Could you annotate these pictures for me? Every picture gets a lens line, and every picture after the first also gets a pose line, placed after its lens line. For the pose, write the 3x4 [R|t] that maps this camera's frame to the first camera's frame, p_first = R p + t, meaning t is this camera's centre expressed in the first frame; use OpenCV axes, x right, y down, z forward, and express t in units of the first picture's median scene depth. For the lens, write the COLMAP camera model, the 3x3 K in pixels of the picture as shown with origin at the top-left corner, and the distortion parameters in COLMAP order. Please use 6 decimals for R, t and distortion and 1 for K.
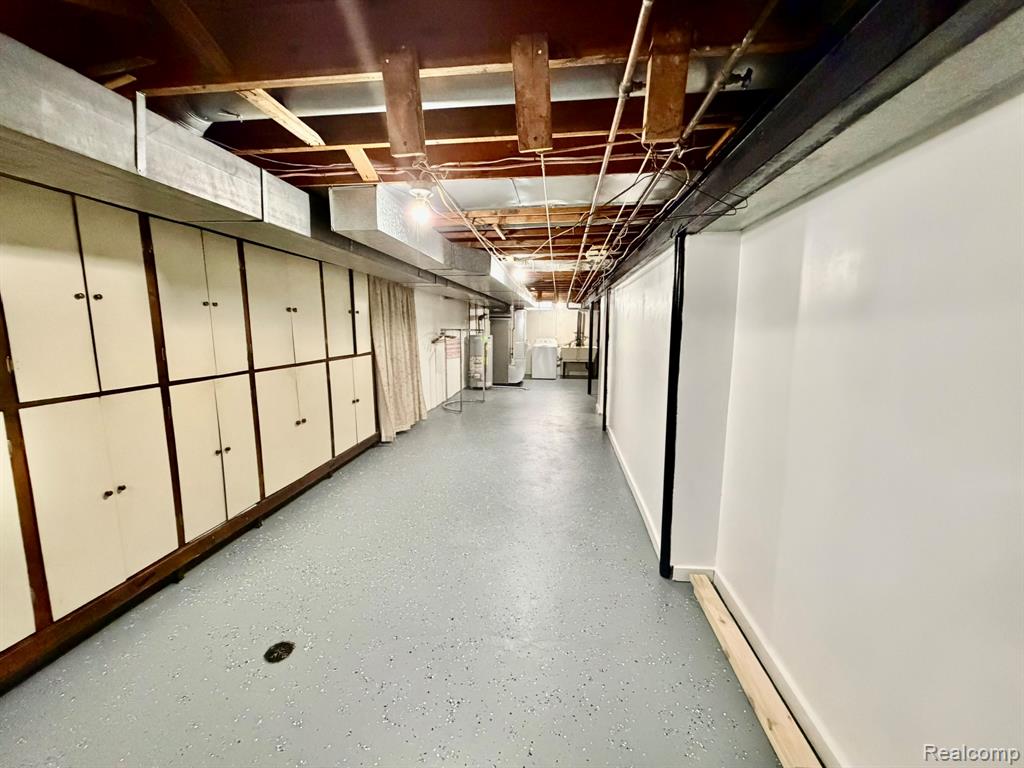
lens RADIAL K [[410.0, 0, 511.9], [0, 410.0, 382.9], [0, 0, 1]] dist [0.010211, 0.000101]
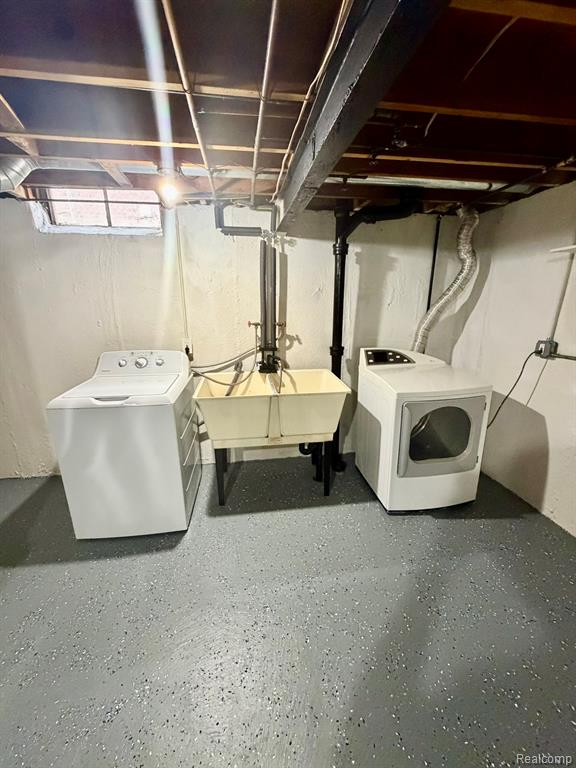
lens RADIAL K [[307.5, 0, 287.9], [0, 307.5, 382.0], [0, 0, 1]] dist [0.010211, 0.000101]
pose [[0.964933, -0.074927, 0.251574, 0.121302], [0.042306, 0.990258, 0.132664, -0.111236], [-0.259063, -0.117369, 0.958703, 0.794199]]
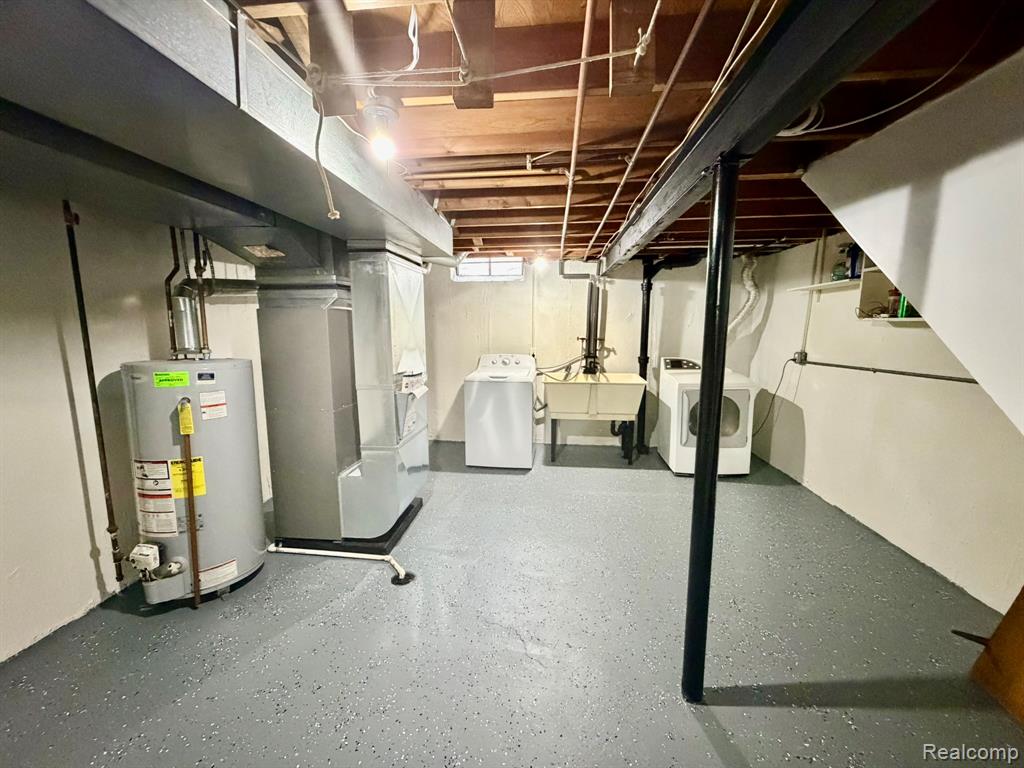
lens RADIAL K [[410.0, 0, 512.4], [0, 410.0, 381.6], [0, 0, 1]] dist [0.010211, 0.000101]
pose [[0.999832, -0.006516, 0.017135, 0.082381], [0.006380, 0.999948, 0.007952, -0.086195], [-0.017186, -0.007842, 0.999822, 0.616597]]
